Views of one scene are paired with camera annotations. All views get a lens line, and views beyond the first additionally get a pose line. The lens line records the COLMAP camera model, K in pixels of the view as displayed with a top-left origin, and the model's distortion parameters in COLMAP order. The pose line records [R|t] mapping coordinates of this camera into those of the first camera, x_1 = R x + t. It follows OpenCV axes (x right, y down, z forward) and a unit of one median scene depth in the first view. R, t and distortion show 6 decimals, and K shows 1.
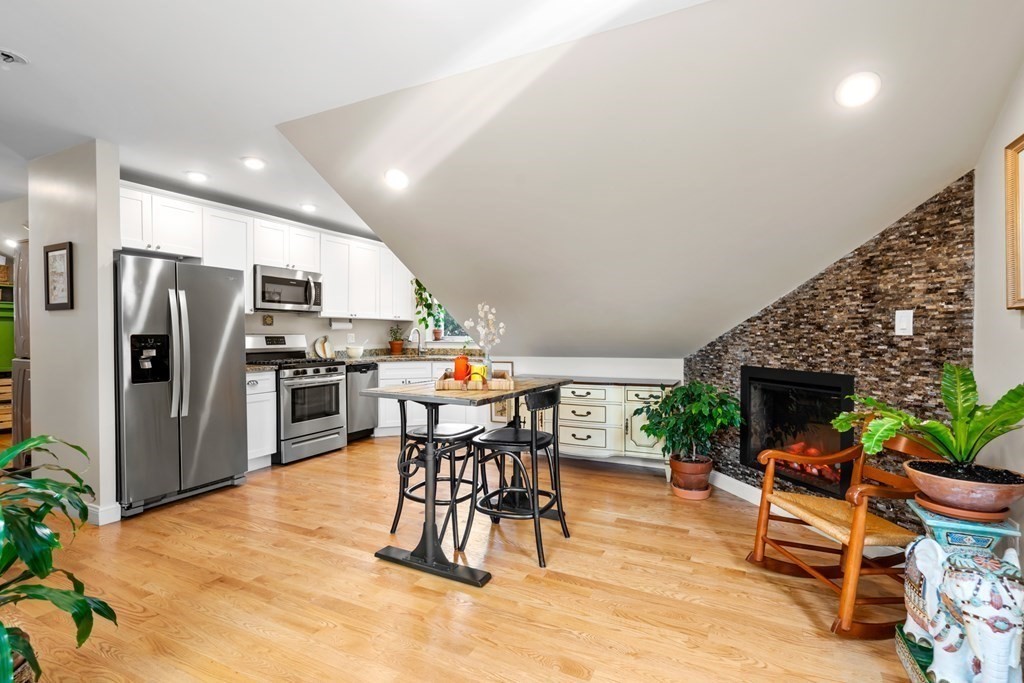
lens RADIAL K [[482.4, 0, 509.9], [0, 482.4, 342.1], [0, 0, 1]] dist [0.002230, 0.000947]
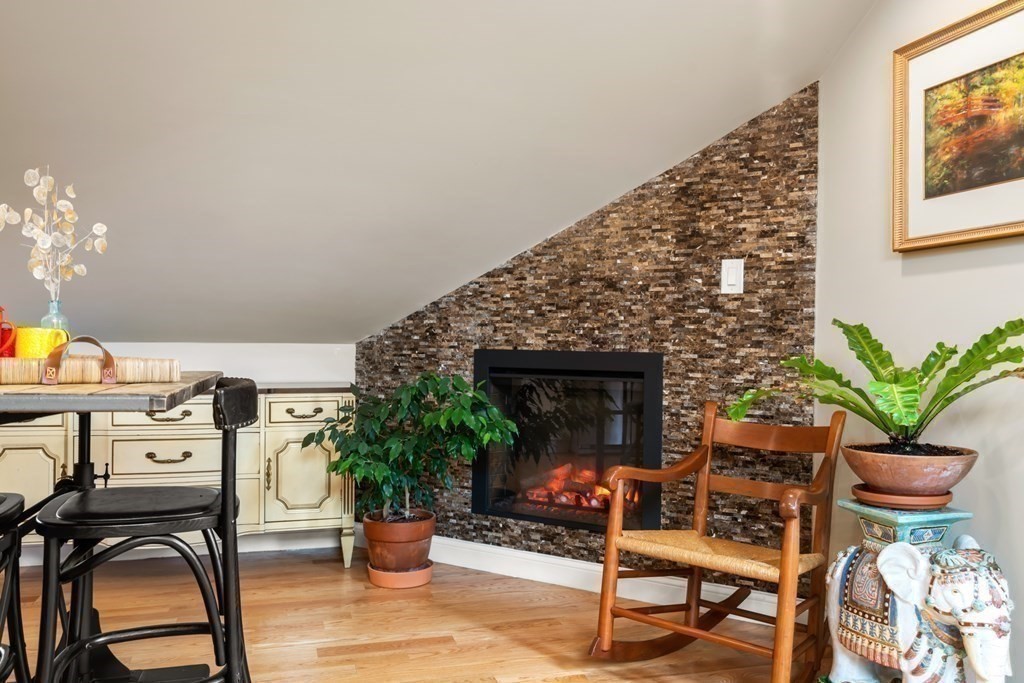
lens RADIAL K [[827.7, 0, 513.5], [0, 827.7, 349.8], [0, 0, 1]] dist [0.007253, 0.005201]
pose [[0.725490, 0.007525, 0.688192, -0.252295], [-0.005049, 0.999972, -0.005611, 0.070083], [-0.688215, 0.000596, 0.725507, 0.278281]]
